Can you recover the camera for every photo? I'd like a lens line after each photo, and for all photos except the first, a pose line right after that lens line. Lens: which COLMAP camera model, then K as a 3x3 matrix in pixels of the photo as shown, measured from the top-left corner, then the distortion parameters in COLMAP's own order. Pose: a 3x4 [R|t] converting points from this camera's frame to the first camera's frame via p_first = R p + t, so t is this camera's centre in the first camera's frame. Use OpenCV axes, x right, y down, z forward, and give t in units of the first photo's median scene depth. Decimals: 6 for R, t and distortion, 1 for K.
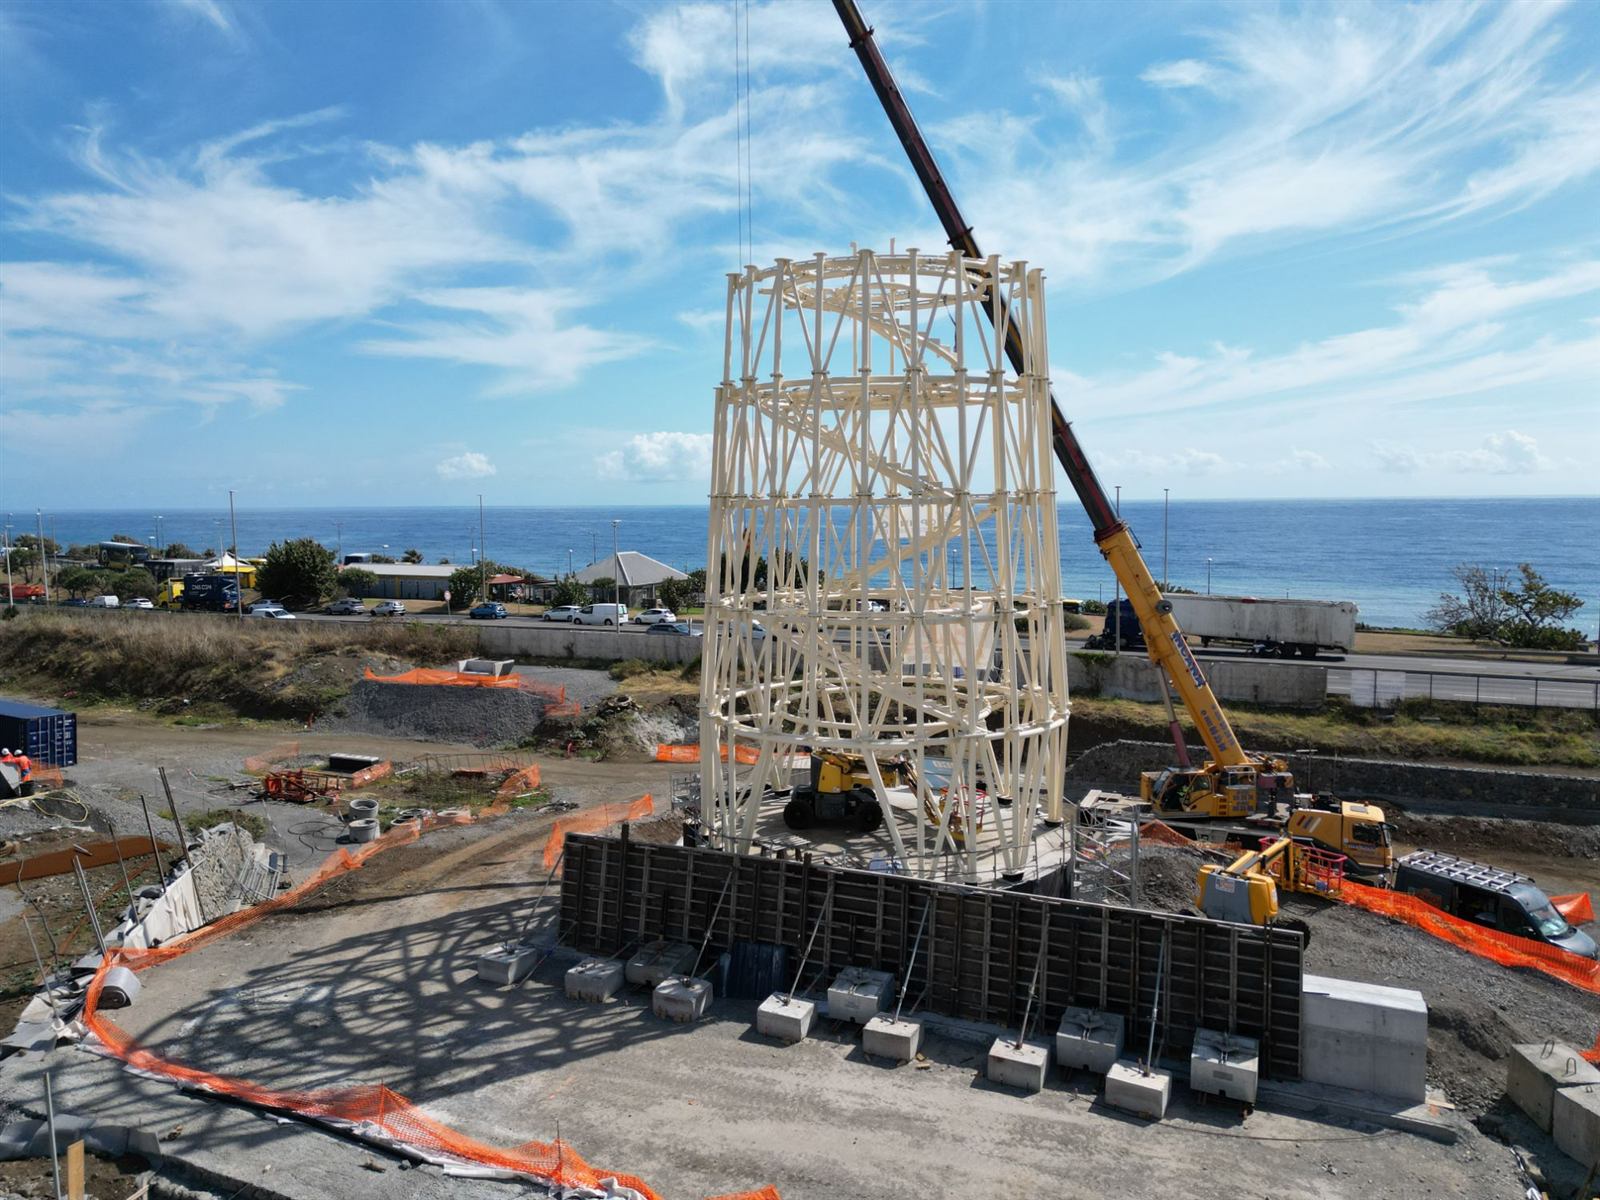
lens RADIAL K [[1110.8, 0, 800.0], [0, 1110.8, 600.0], [0, 0, 1]] dist [0.077562, -0.073033]
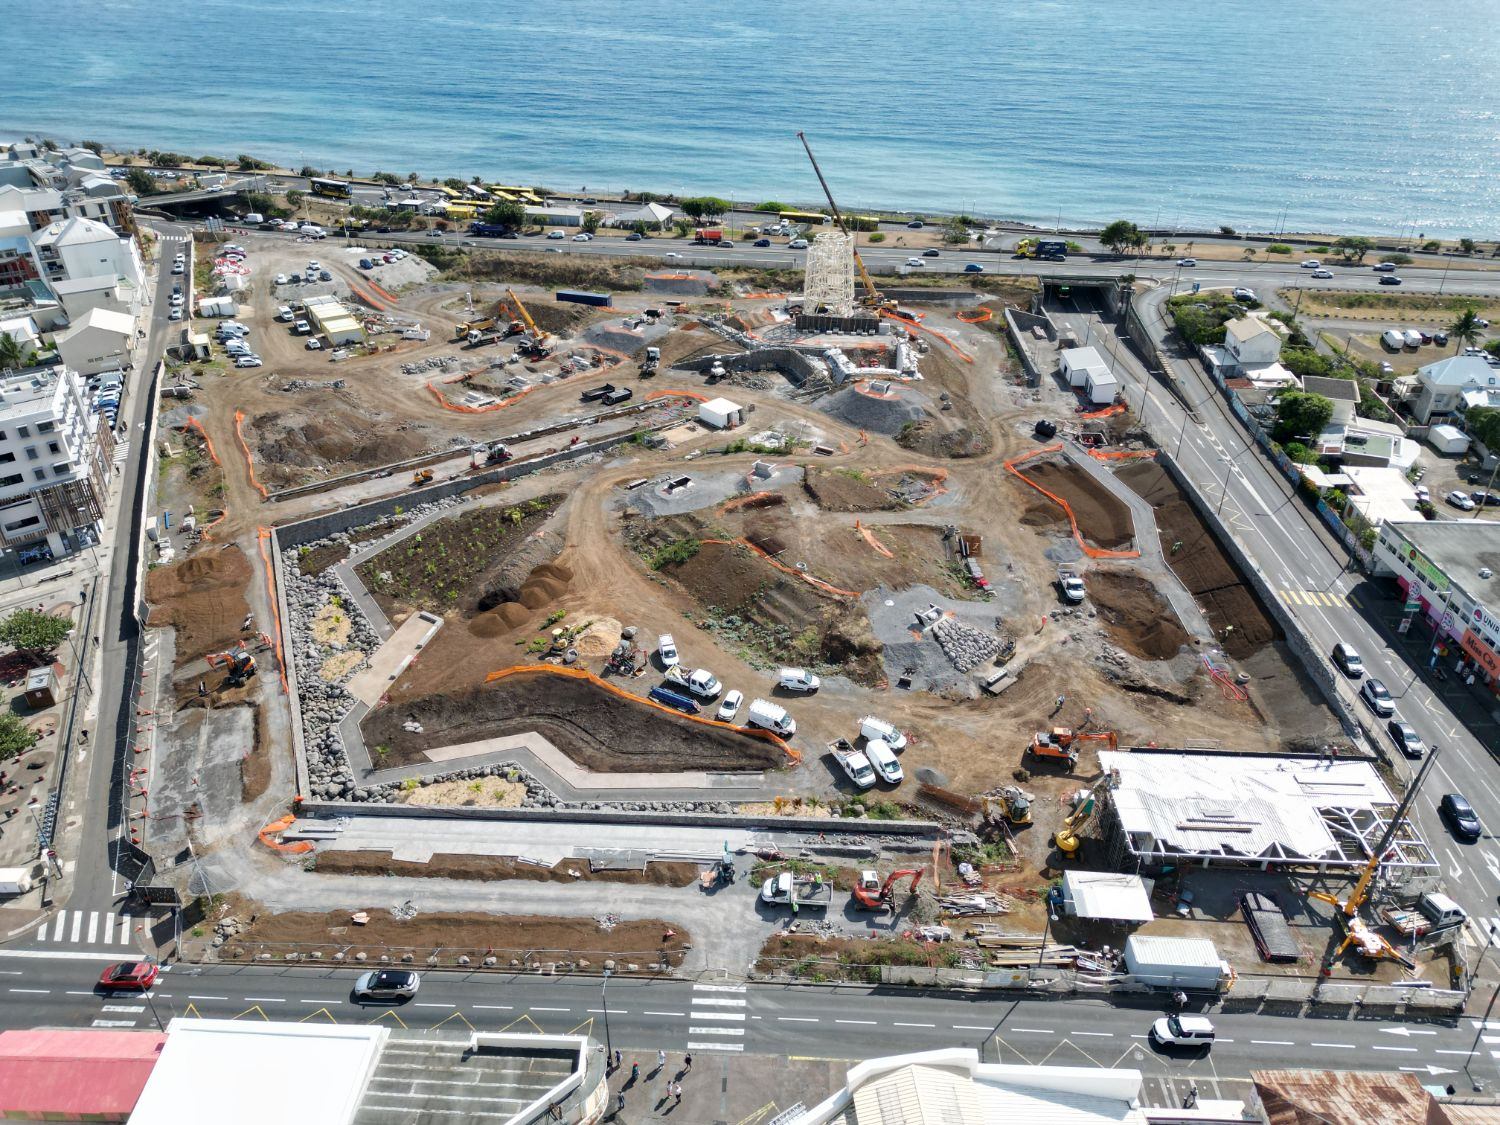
lens RADIAL K [[1041.4, 0, 750.0], [0, 1041.4, 562.5], [0, 0, 1]] dist [0.077562, -0.073033]
pose [[0.968795, -0.124075, 0.214574, -1.520222], [0.018109, 0.898809, 0.437967, -0.963927], [-0.247202, -0.420414, 0.873008, -4.018452]]
